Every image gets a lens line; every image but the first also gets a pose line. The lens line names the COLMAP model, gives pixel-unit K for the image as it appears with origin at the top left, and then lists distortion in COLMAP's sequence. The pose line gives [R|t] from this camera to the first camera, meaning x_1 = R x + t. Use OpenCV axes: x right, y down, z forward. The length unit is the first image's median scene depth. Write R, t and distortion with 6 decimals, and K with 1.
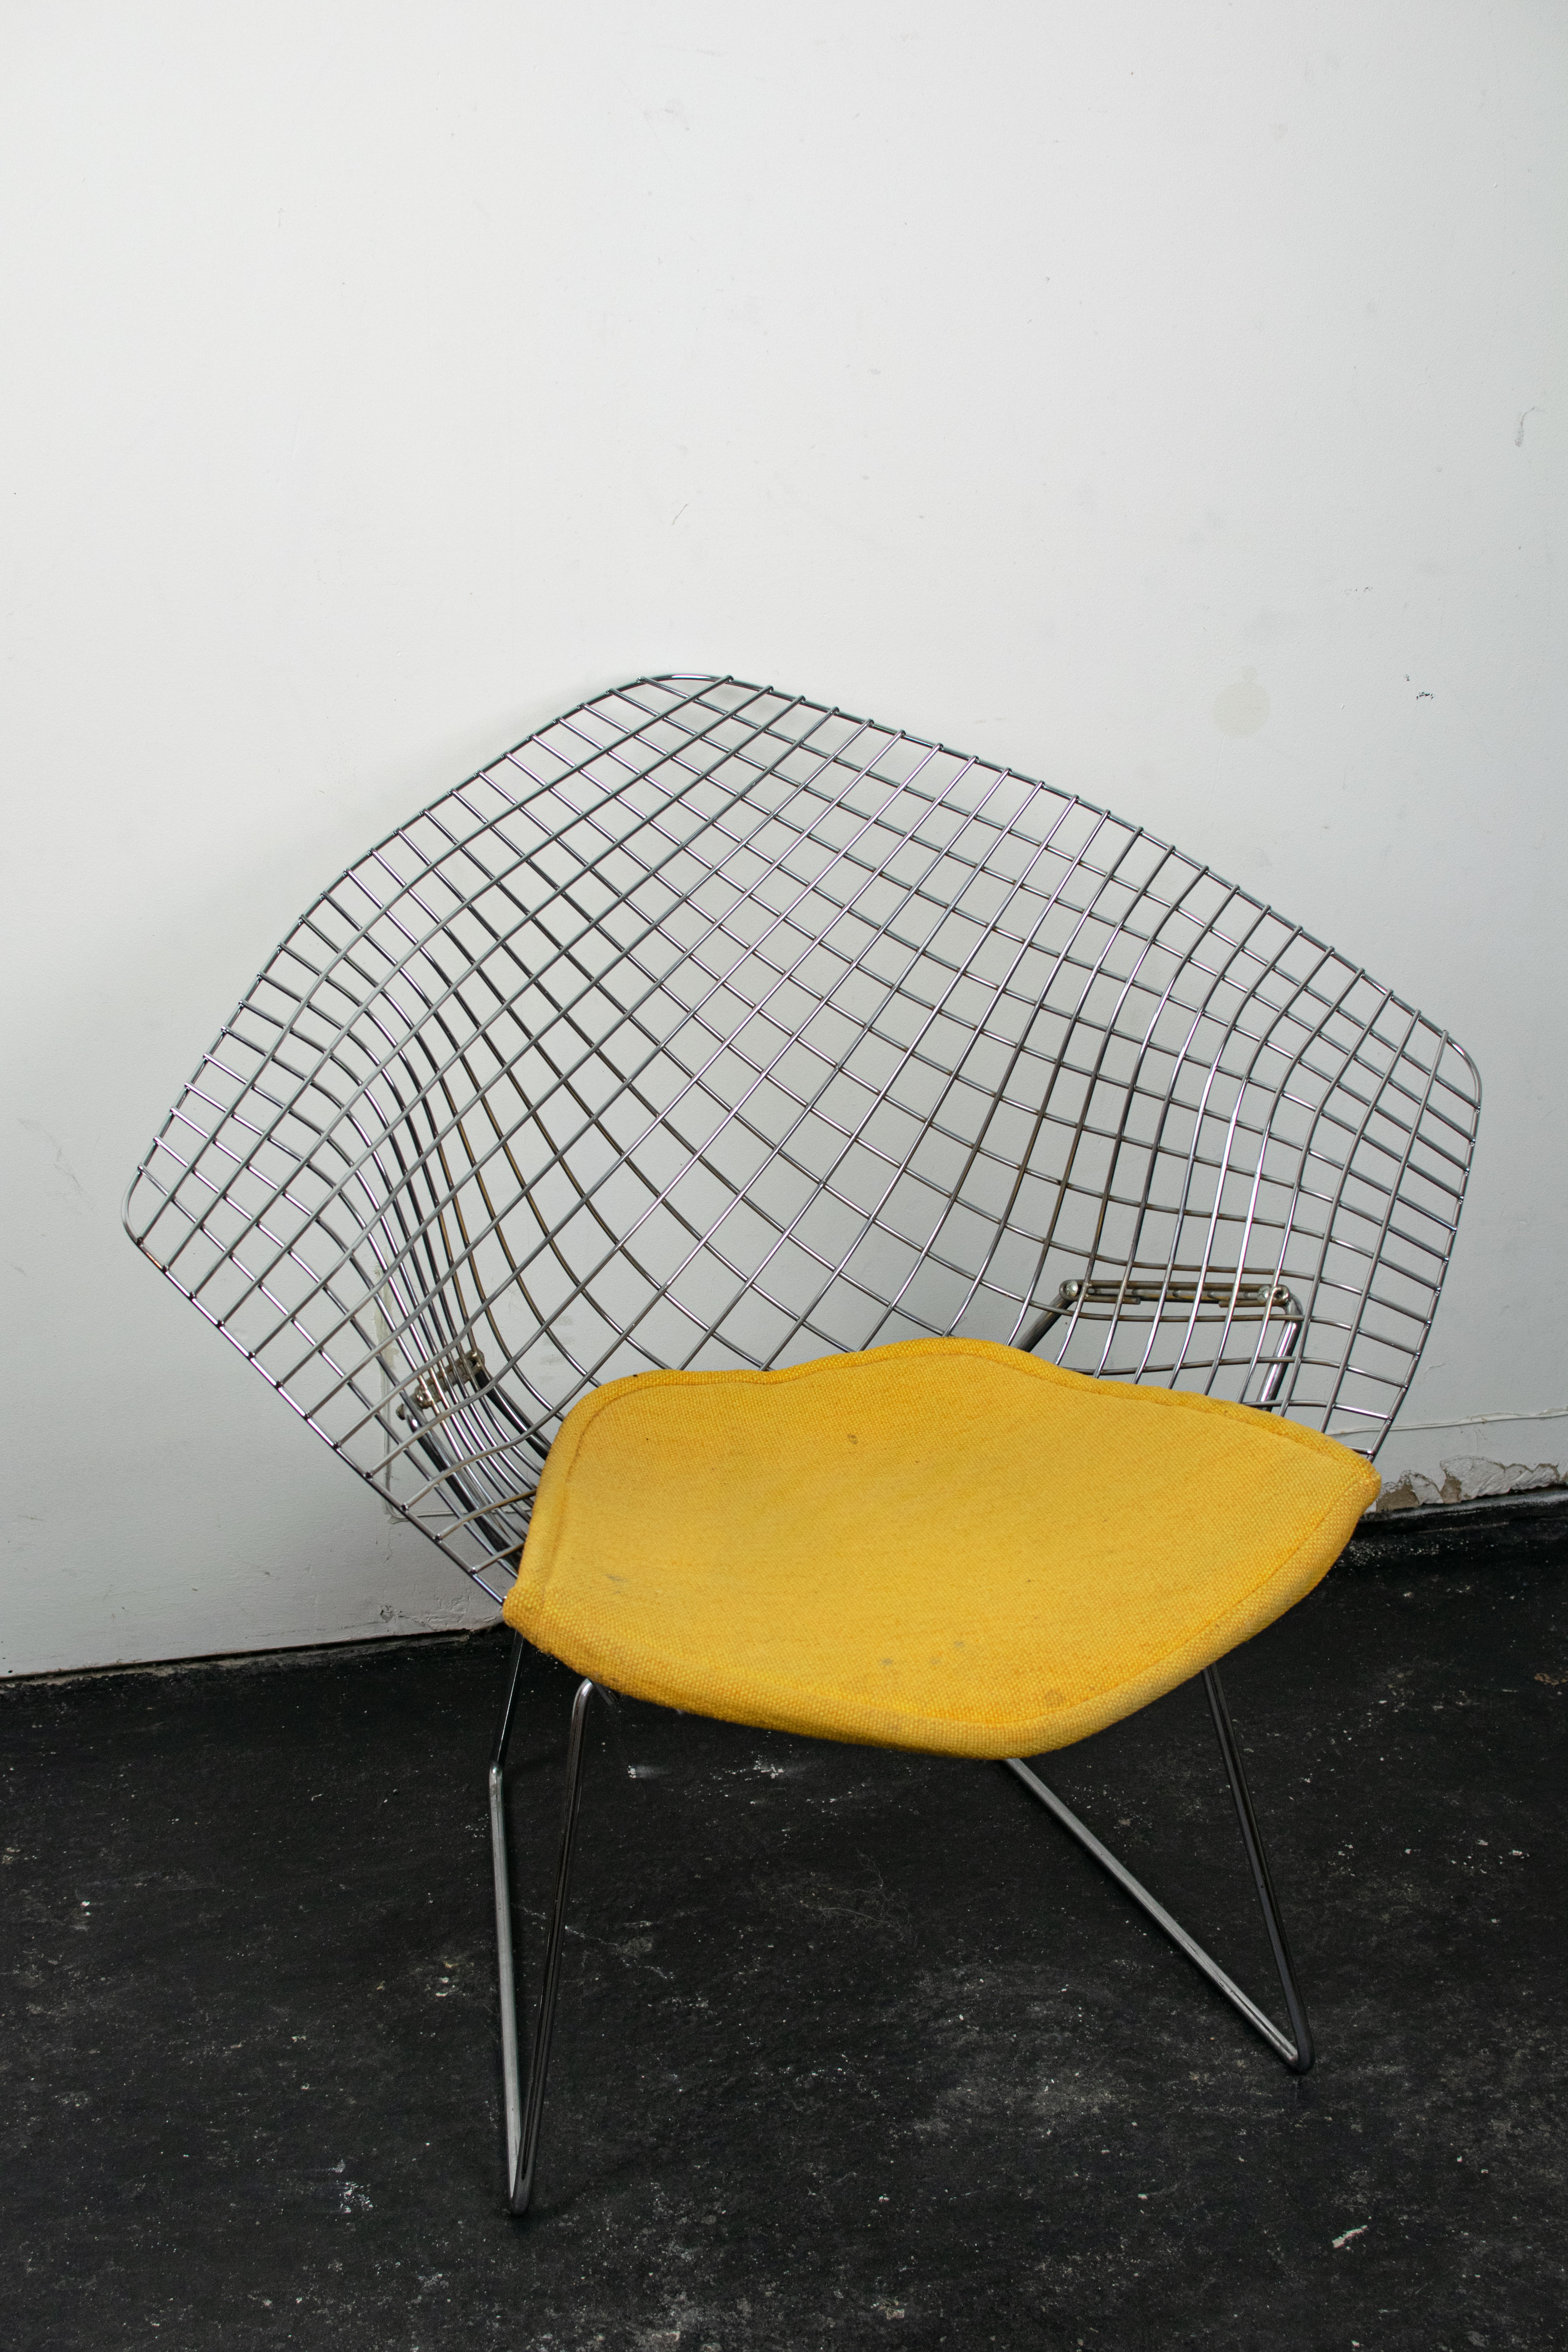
lens RADIAL K [[3586.1, 0, 792.6], [0, 3586.1, 1185.0], [0, 0, 1]] dist [-0.174851, 0.000000]
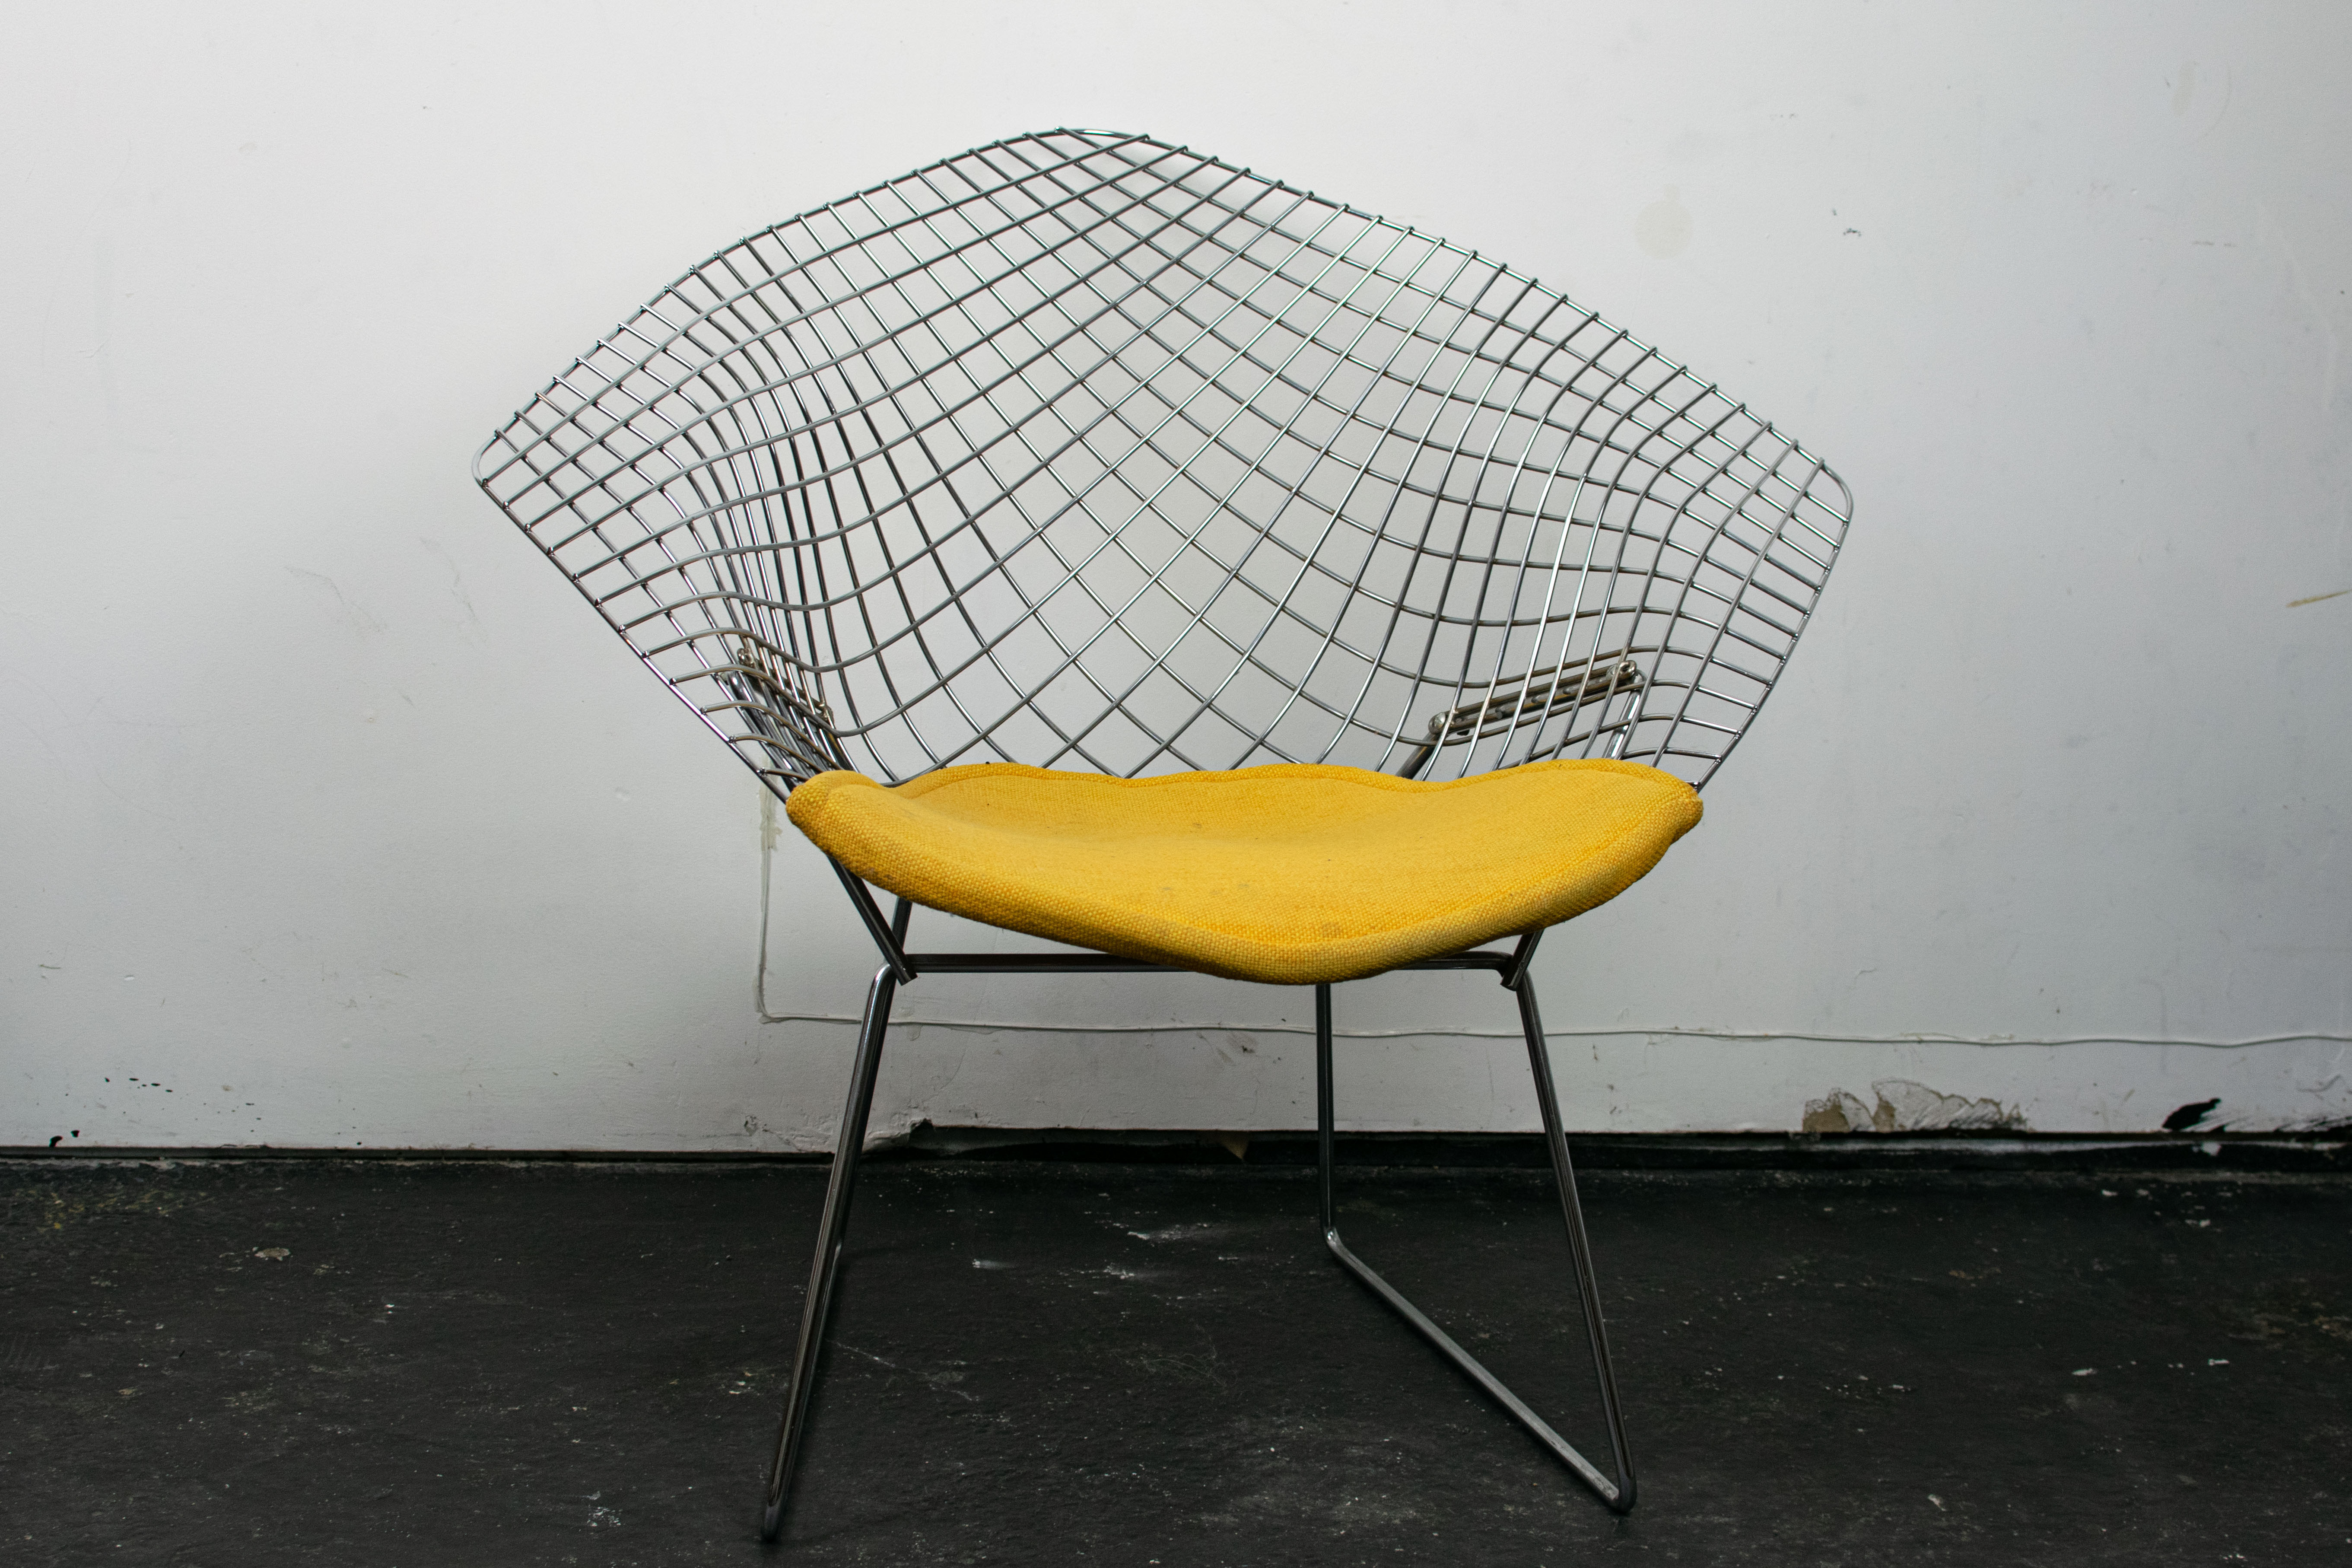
lens RADIAL K [[3935.4, 0, 1210.2], [0, 3935.4, 784.1], [0, 0, 1]] dist [-0.168834, 0.000000]
pose [[0.995127, 0.056369, -0.080904, 0.105963], [-0.071849, 0.976451, -0.203423, 0.276411], [0.067532, 0.208245, 0.975743, -0.056201]]
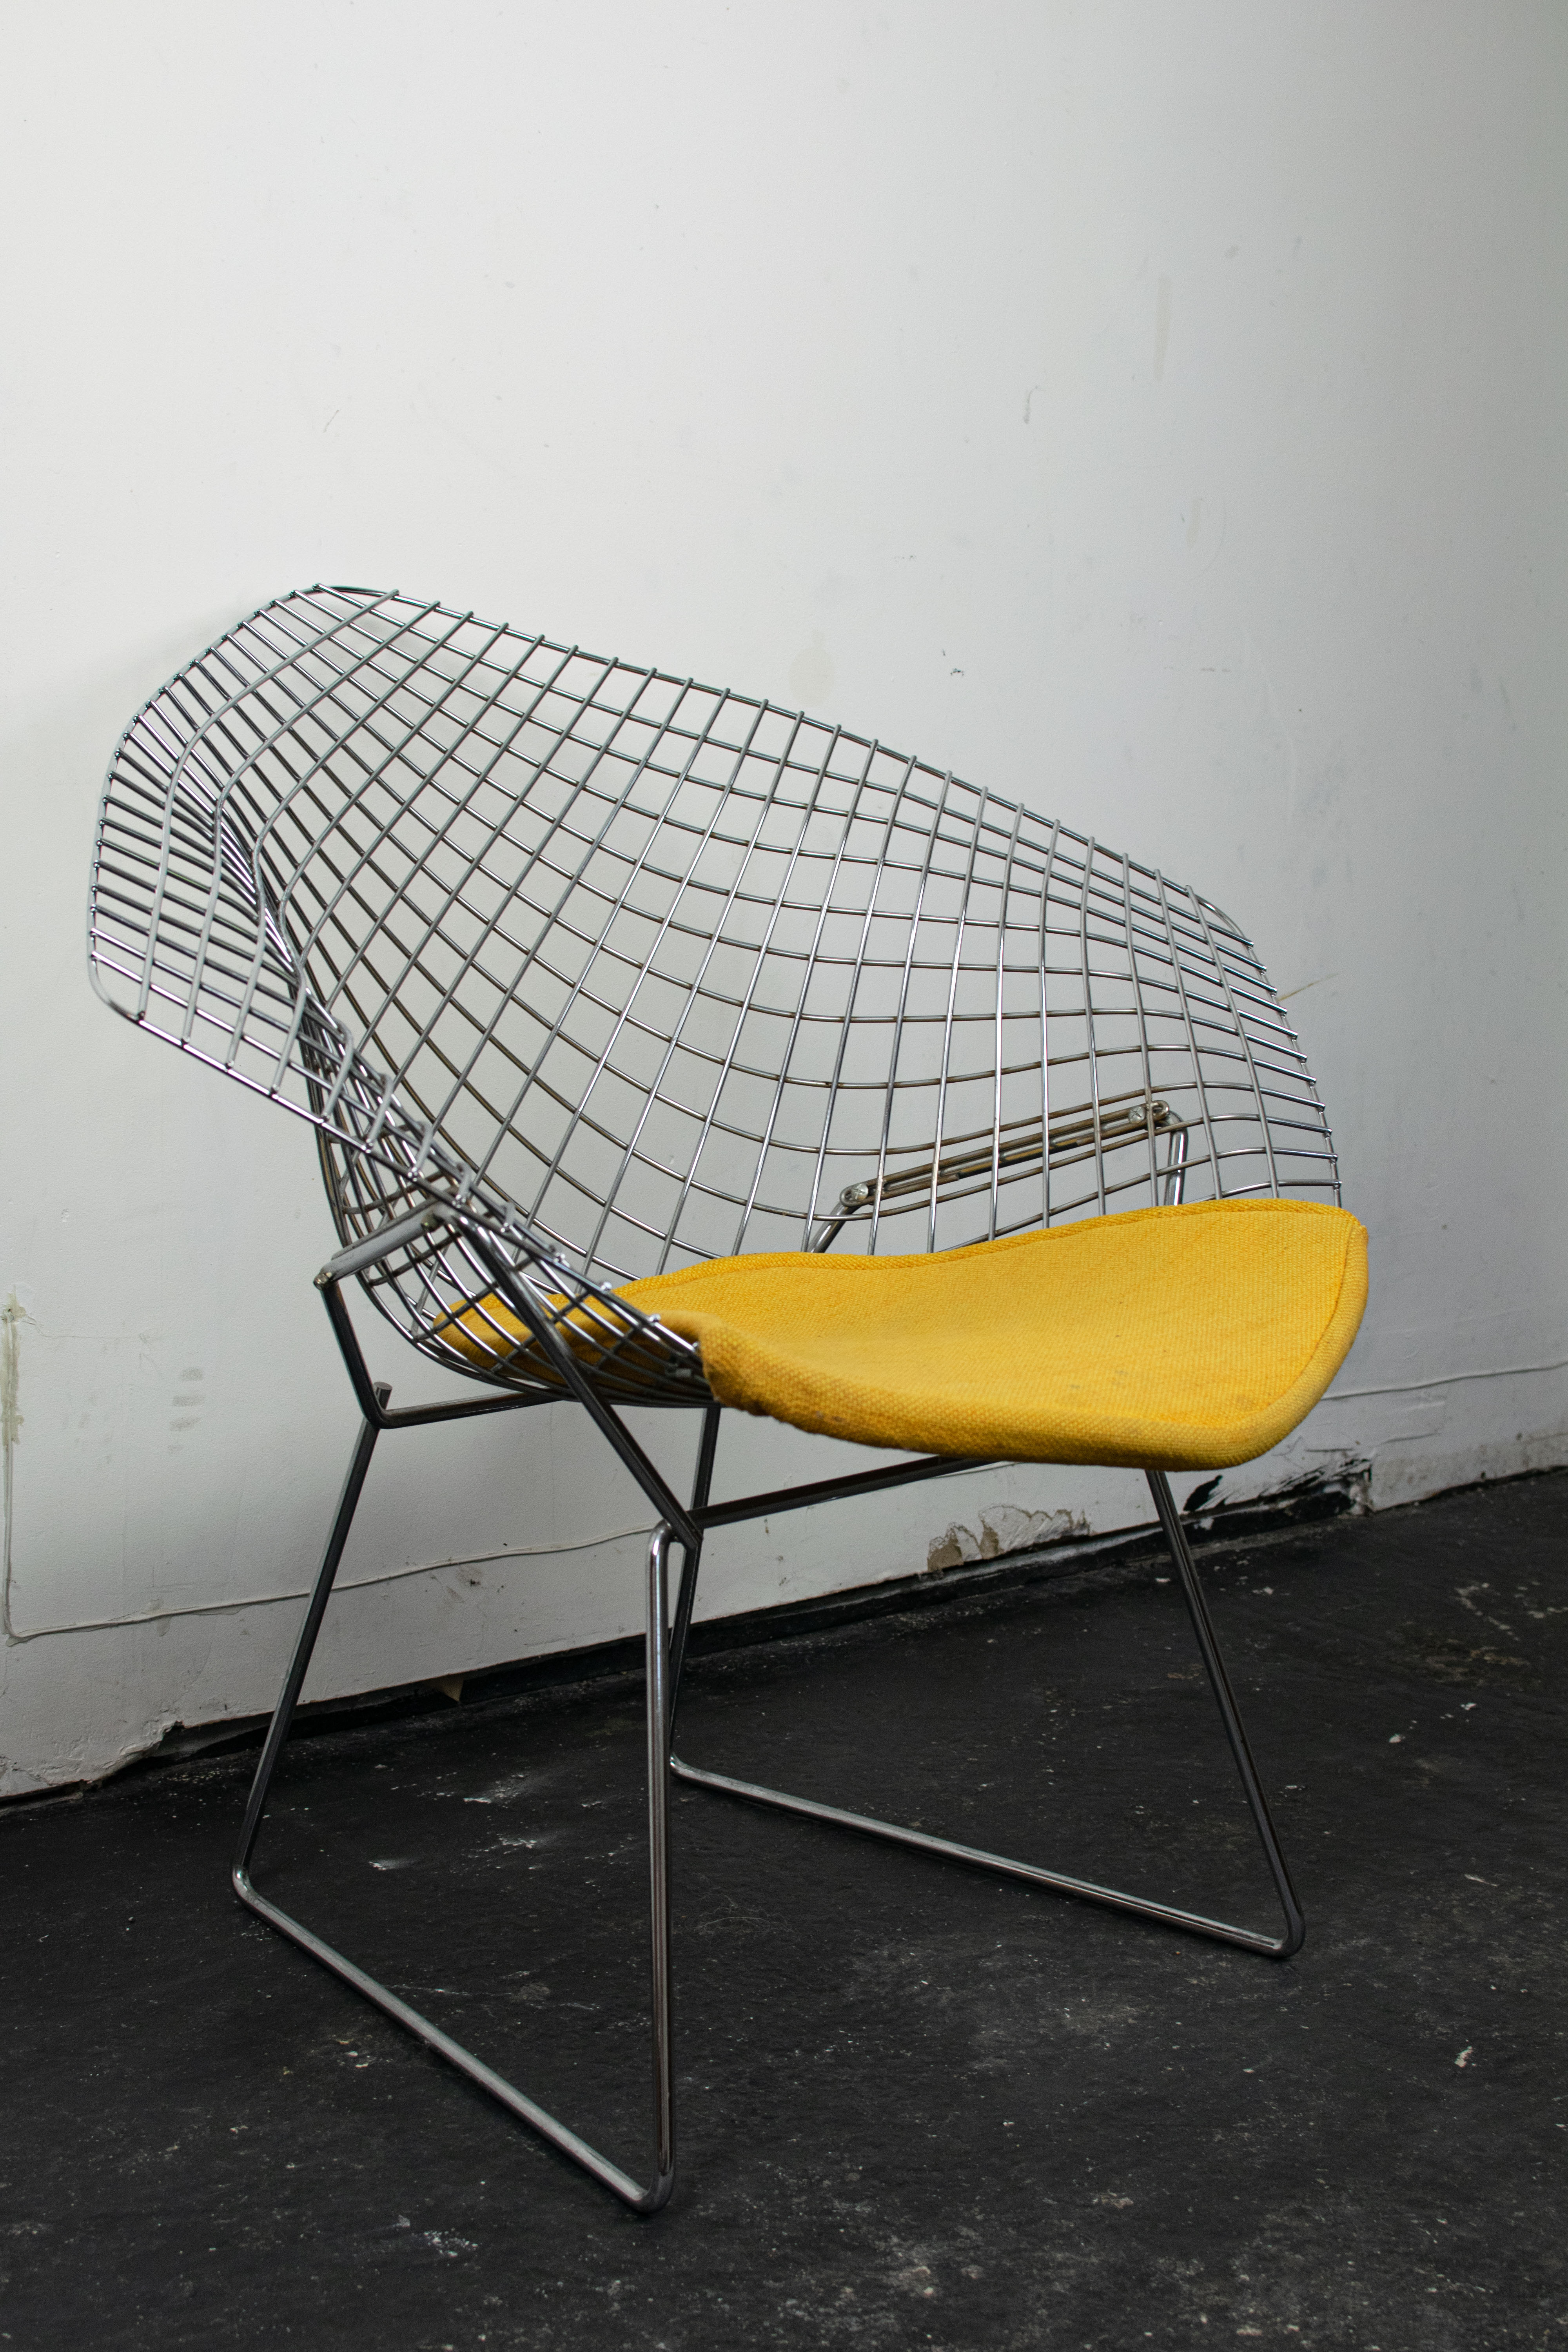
lens RADIAL K [[3586.1, 0, 786.1], [0, 3586.1, 1202.5], [0, 0, 1]] dist [-0.174851, 0.000000]
pose [[0.876559, -0.063117, 0.477138, -0.393147], [0.171204, 0.967413, -0.186550, 0.207027], [-0.449816, 0.245210, 0.858800, 0.212059]]
